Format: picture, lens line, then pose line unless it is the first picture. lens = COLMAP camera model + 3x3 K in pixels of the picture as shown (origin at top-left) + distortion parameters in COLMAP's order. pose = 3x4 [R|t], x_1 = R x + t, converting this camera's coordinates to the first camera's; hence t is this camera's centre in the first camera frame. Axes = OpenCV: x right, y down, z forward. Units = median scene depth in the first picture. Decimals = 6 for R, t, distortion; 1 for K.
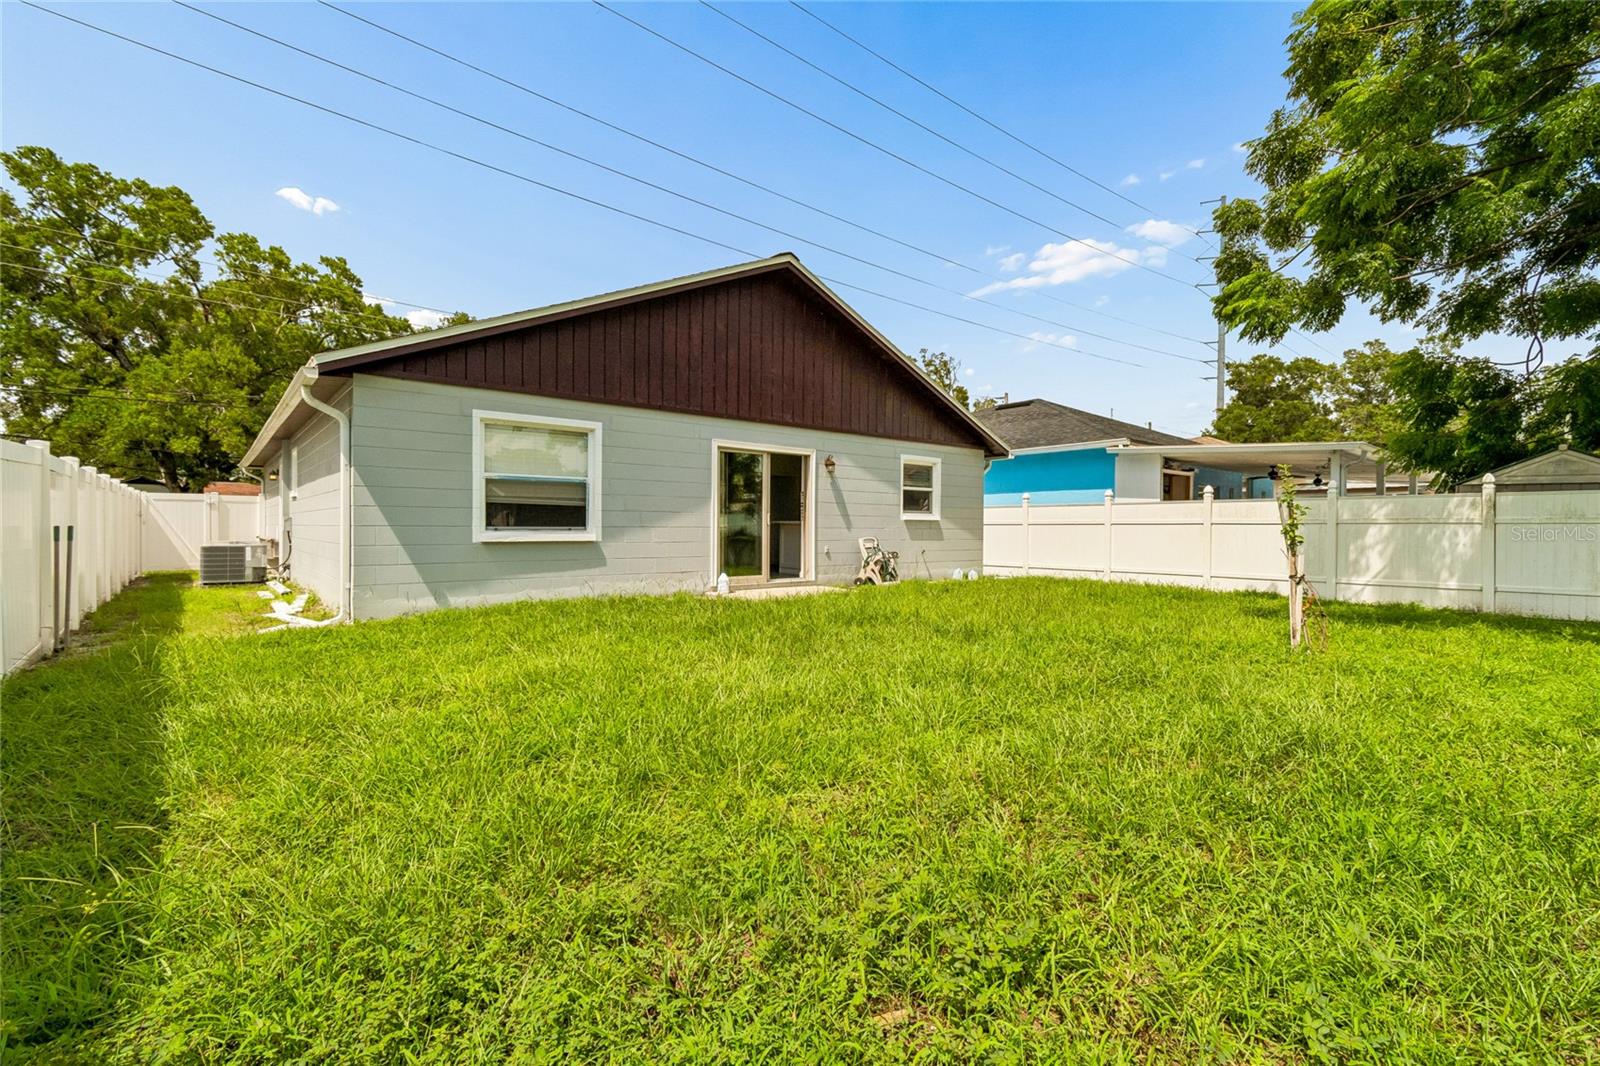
lens RADIAL K [[715.0, 0, 796.5], [0, 715.0, 525.5], [0, 0, 1]] dist [0.003399, -0.002434]
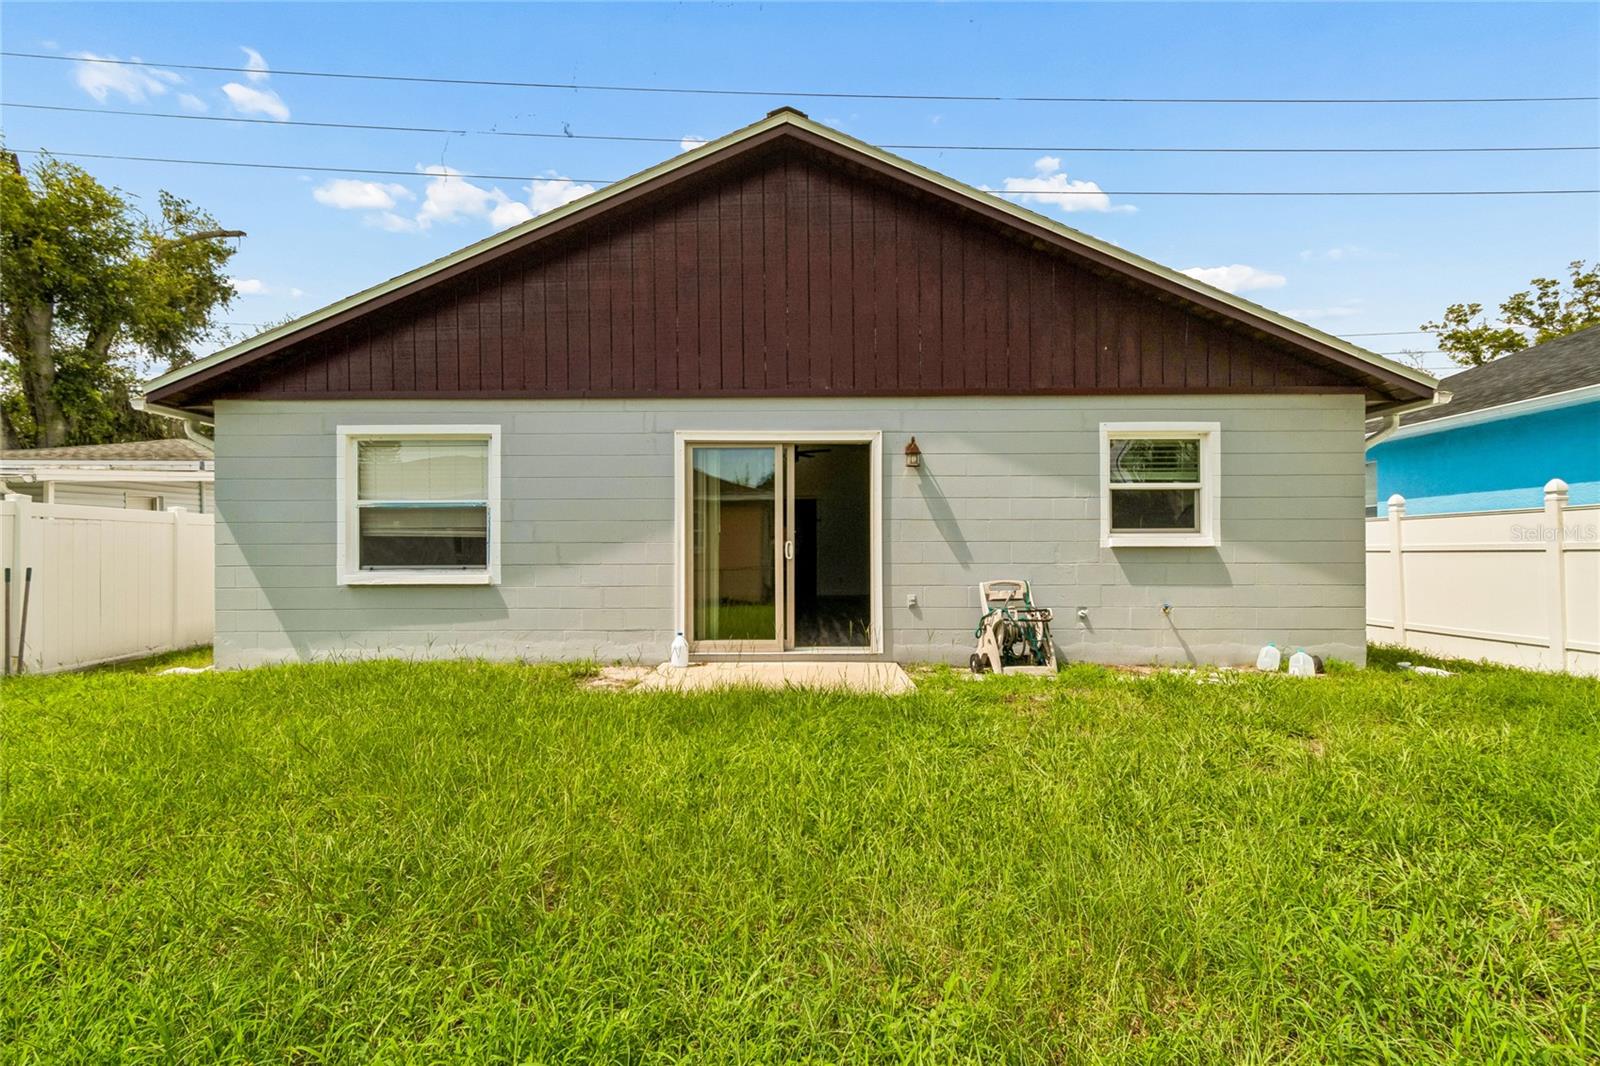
lens RADIAL K [[715.0, 0, 795.1], [0, 715.0, 542.8], [0, 0, 1]] dist [0.003399, -0.002434]
pose [[0.761483, -0.013476, -0.648045, 0.380371], [0.008810, 0.999907, -0.010441, -0.009161], [0.648126, 0.002241, 0.761530, 0.546778]]
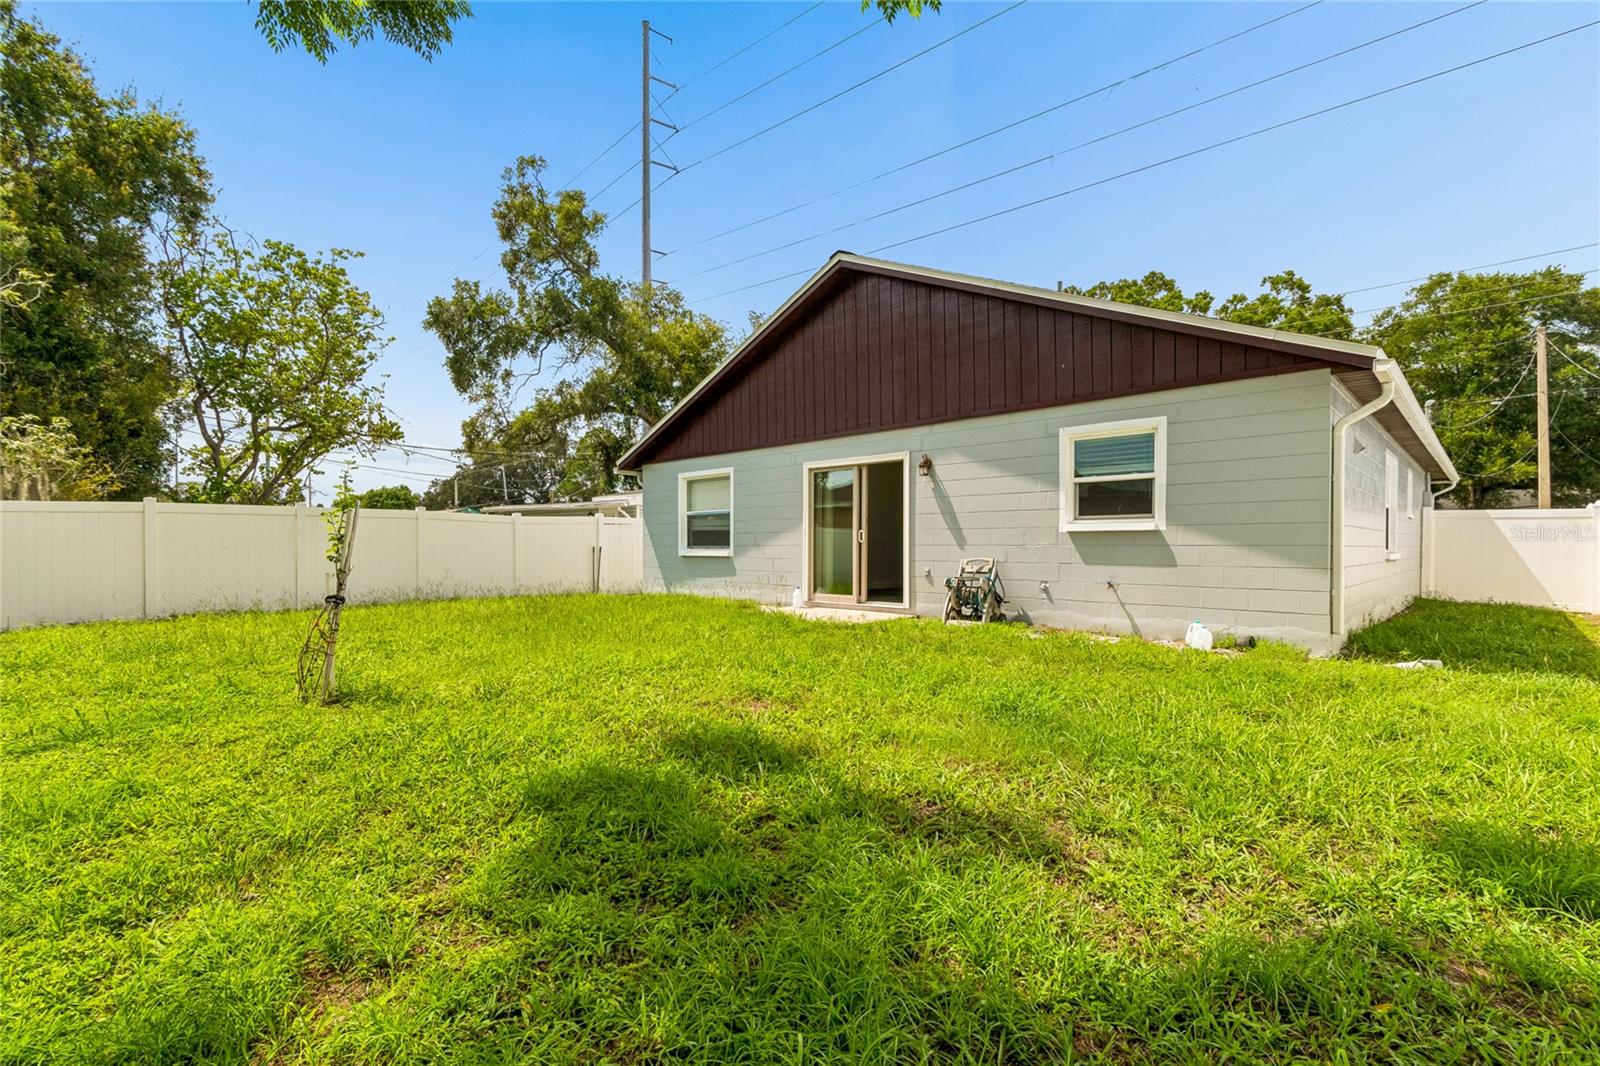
lens RADIAL K [[715.0, 0, 789.4], [0, 715.0, 545.6], [0, 0, 1]] dist [0.003399, -0.002434]
pose [[0.092335, -0.007951, -0.995696, 0.910435], [0.001478, 0.999968, -0.007848, 0.010583], [0.995727, -0.000747, 0.092344, 0.847675]]
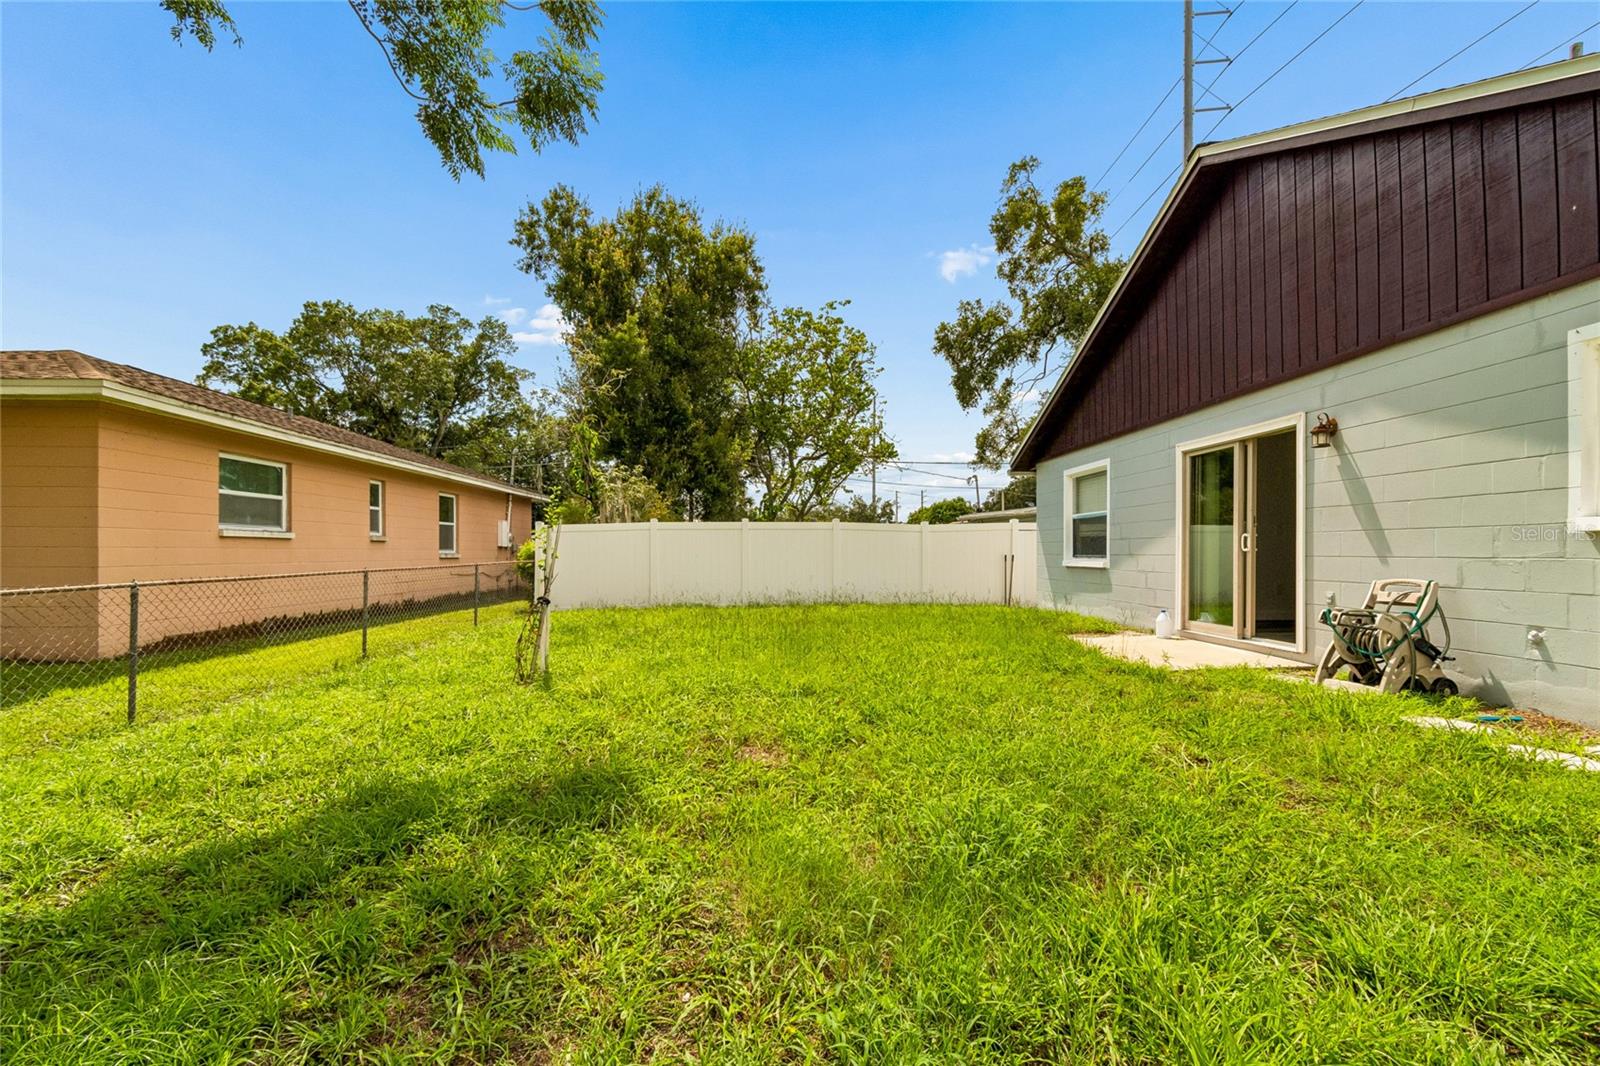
lens RADIAL K [[715.0, 0, 795.3], [0, 715.0, 547.8], [0, 0, 1]] dist [0.003399, -0.002434]
pose [[-0.612903, -0.011786, -0.790071, 0.747140], [-0.003262, 0.999918, -0.012386, 0.005061], [0.790152, -0.005014, -0.612891, 1.111079]]
